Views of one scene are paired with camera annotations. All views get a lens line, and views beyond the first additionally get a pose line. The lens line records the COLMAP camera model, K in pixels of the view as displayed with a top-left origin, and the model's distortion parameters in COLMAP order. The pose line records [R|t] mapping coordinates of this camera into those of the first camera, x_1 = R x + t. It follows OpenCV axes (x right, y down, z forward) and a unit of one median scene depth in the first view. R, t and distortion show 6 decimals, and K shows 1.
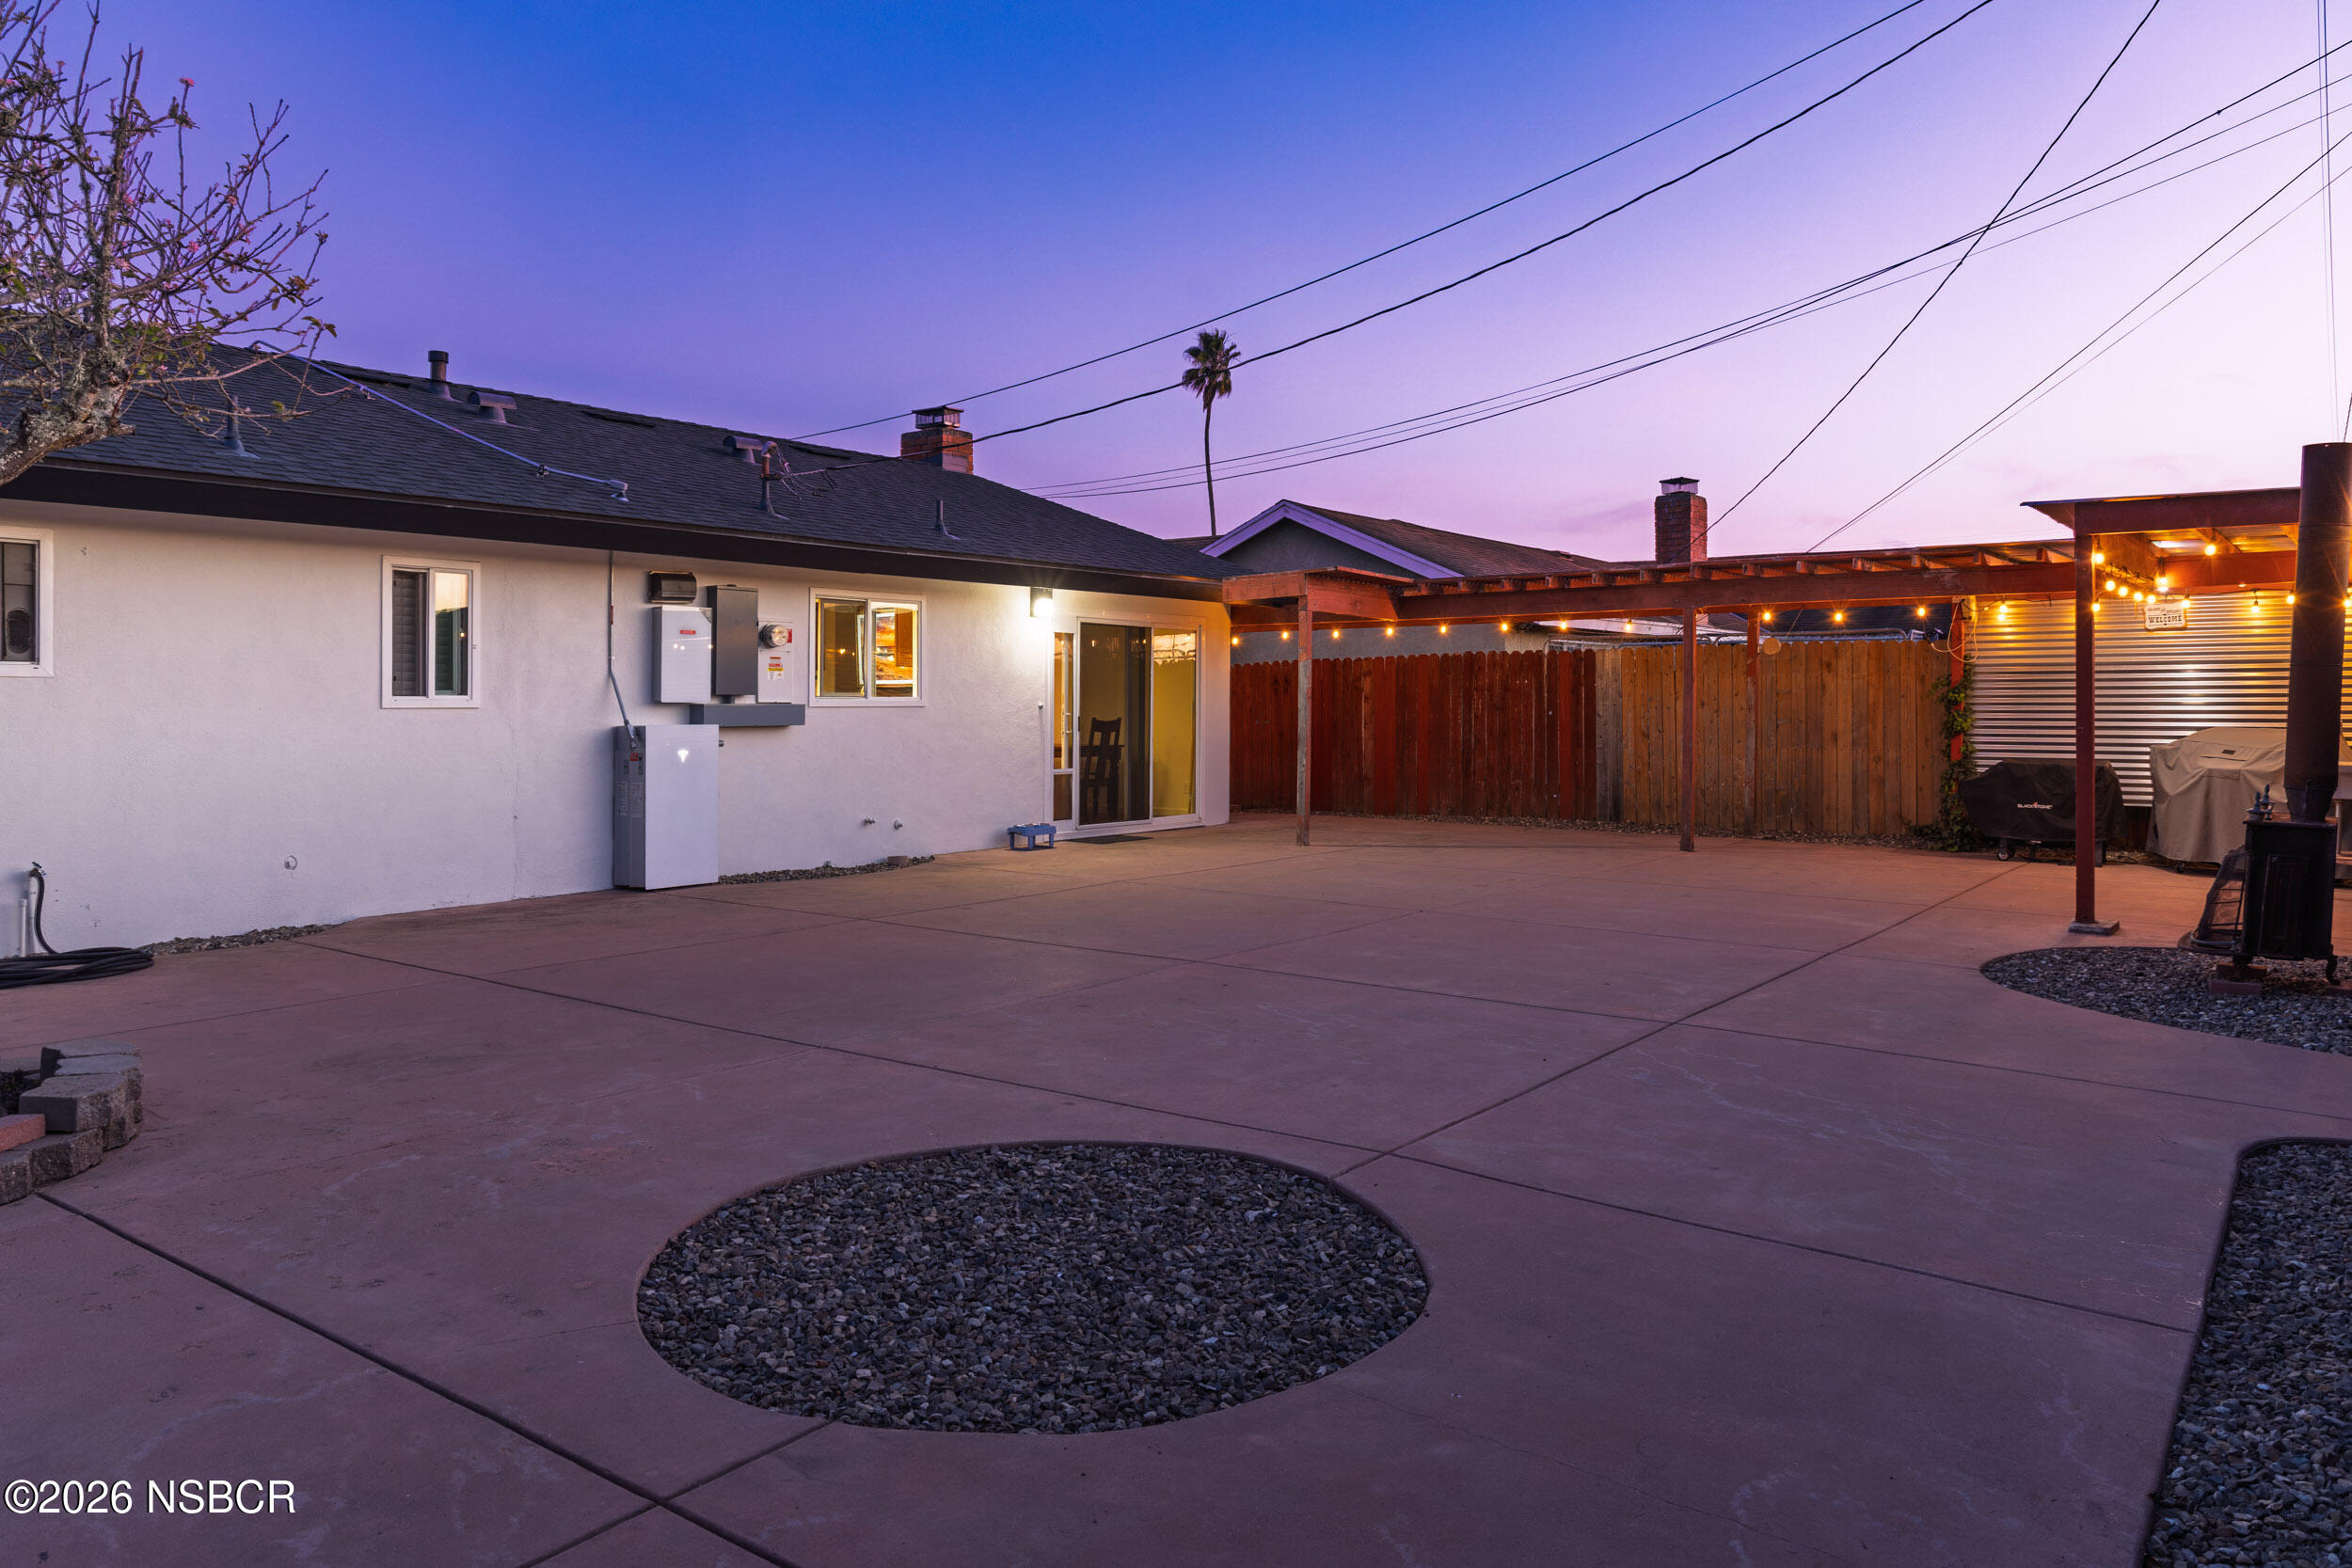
lens RADIAL K [[1600.3, 0, 1188.4], [0, 1600.3, 745.7], [0, 0, 1]] dist [0.003560, 0.002547]
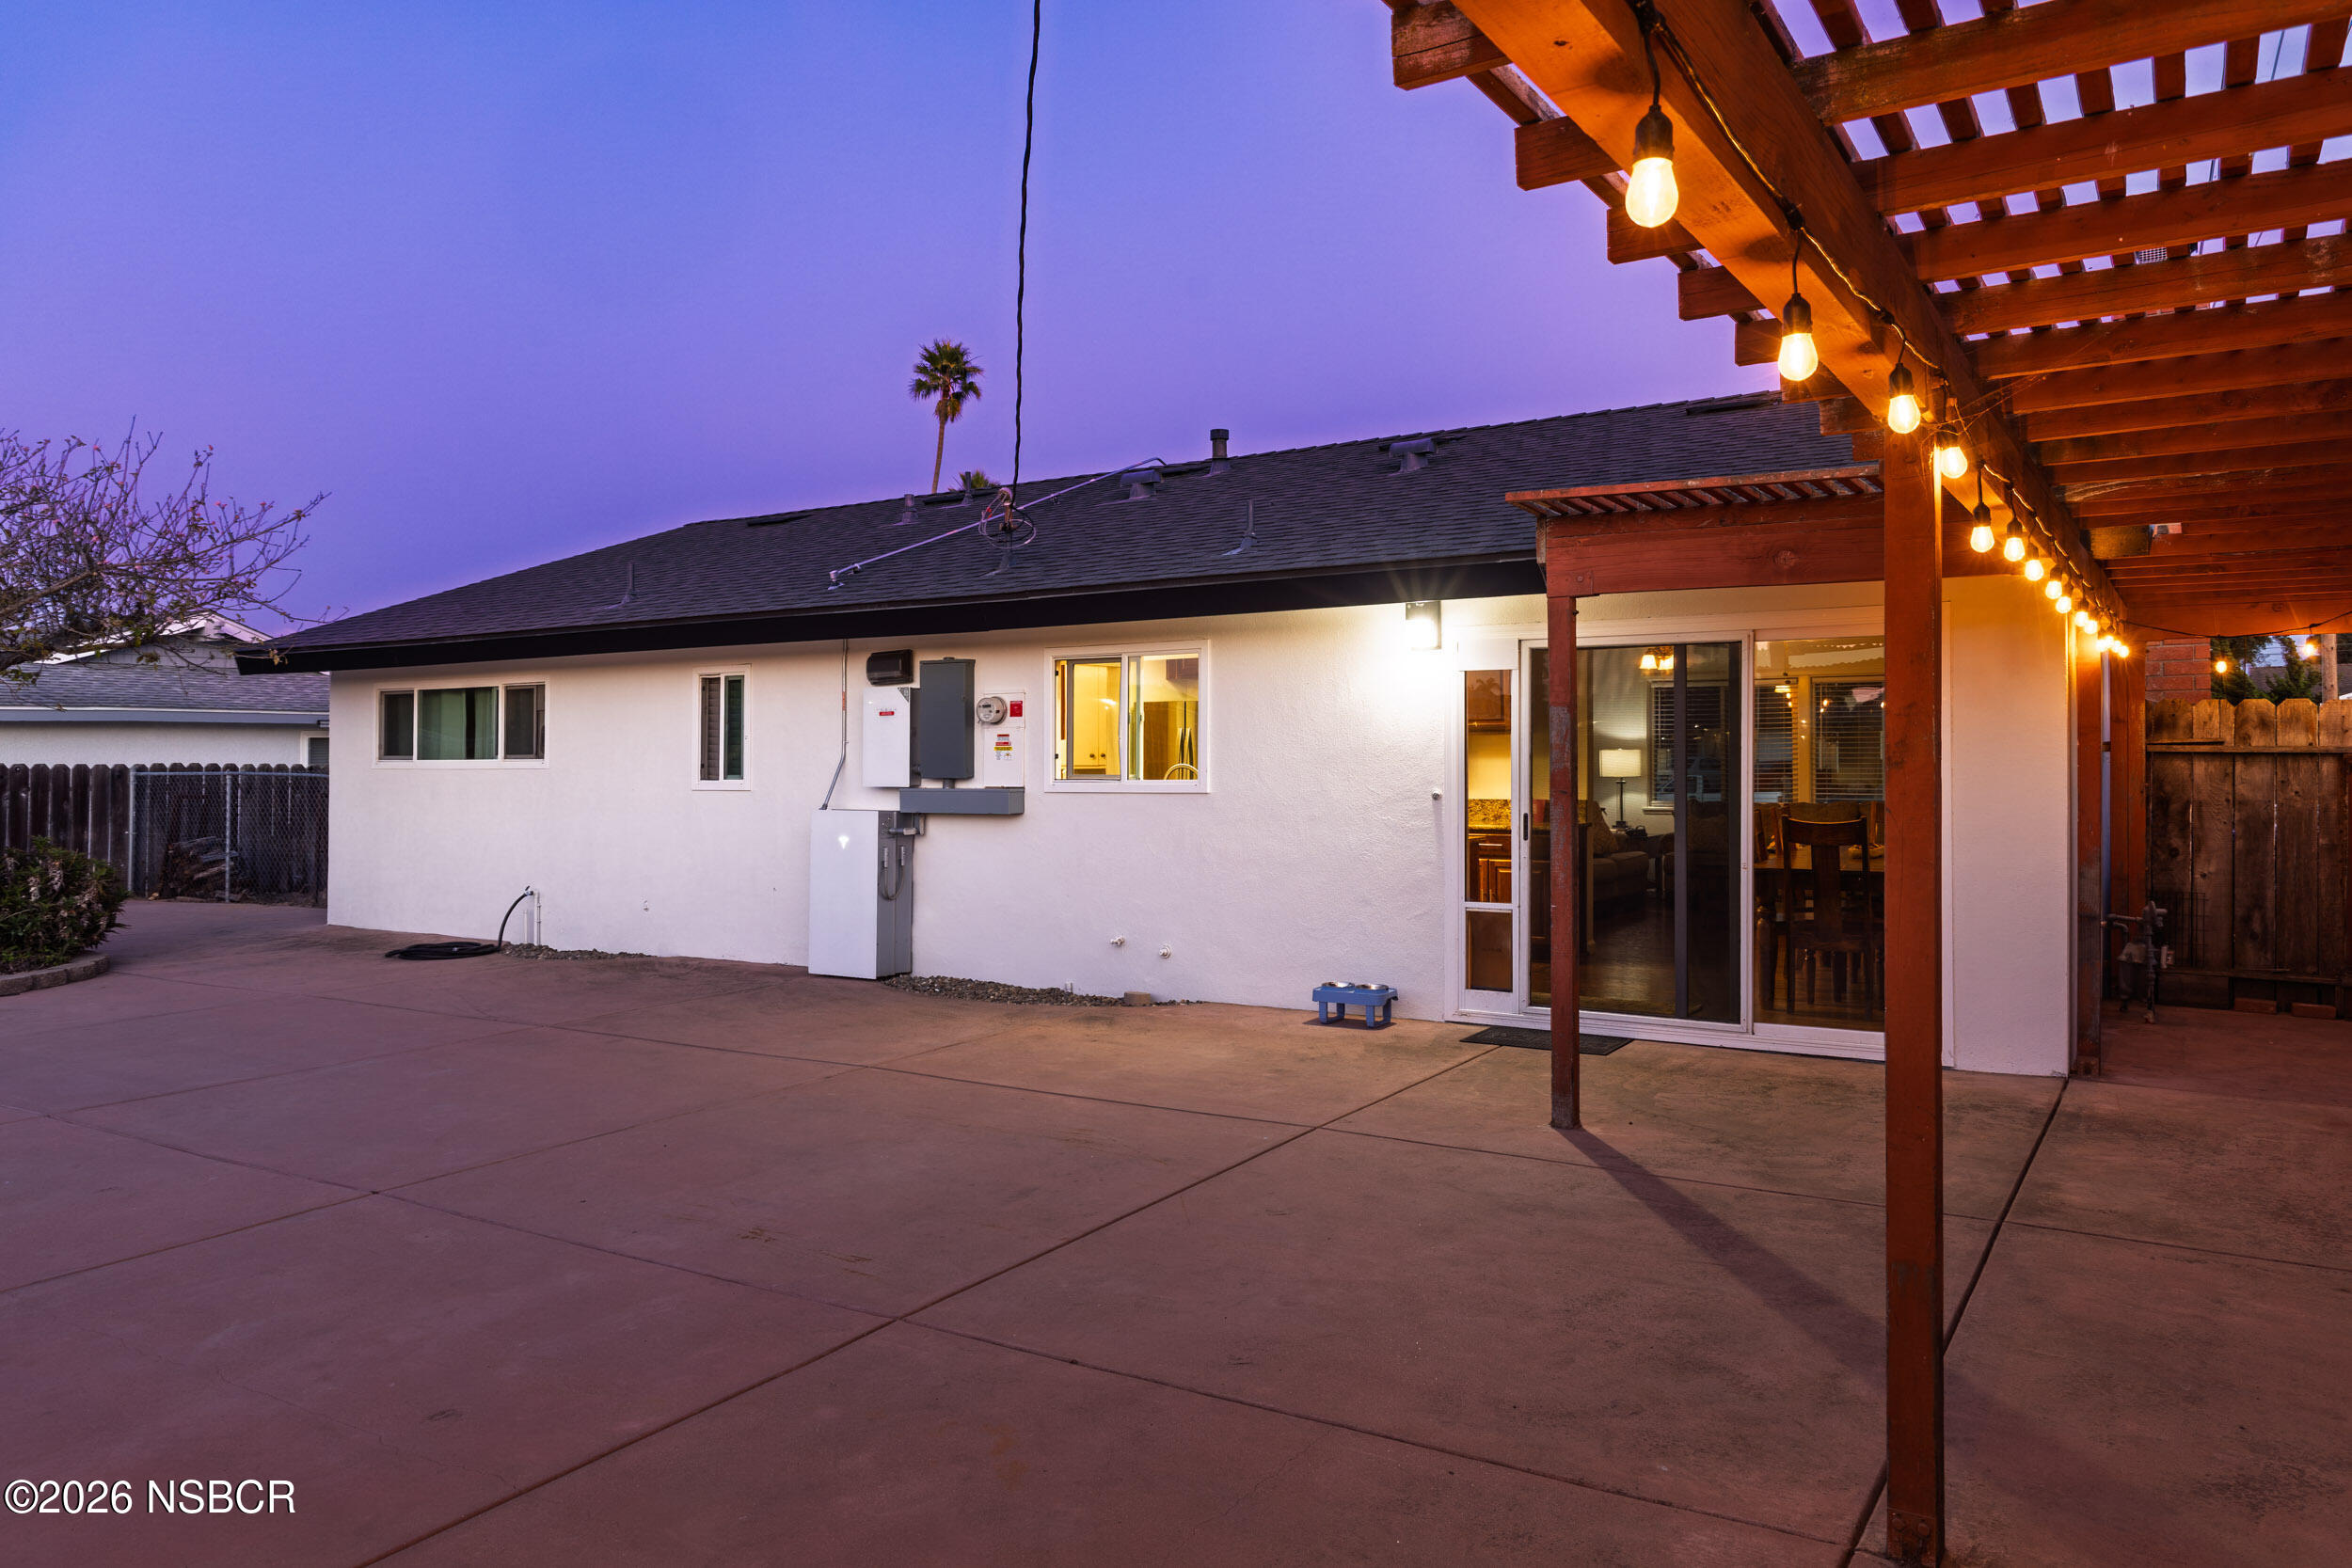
lens RADIAL K [[1600.3, 0, 1188.4], [0, 1600.3, 745.7], [0, 0, 1]] dist [0.003560, 0.002547]
pose [[0.076495, -0.006006, -0.997052, 0.609055], [-0.017548, 0.999819, -0.007369, -0.044954], [0.996916, 0.018060, 0.076376, 1.035364]]
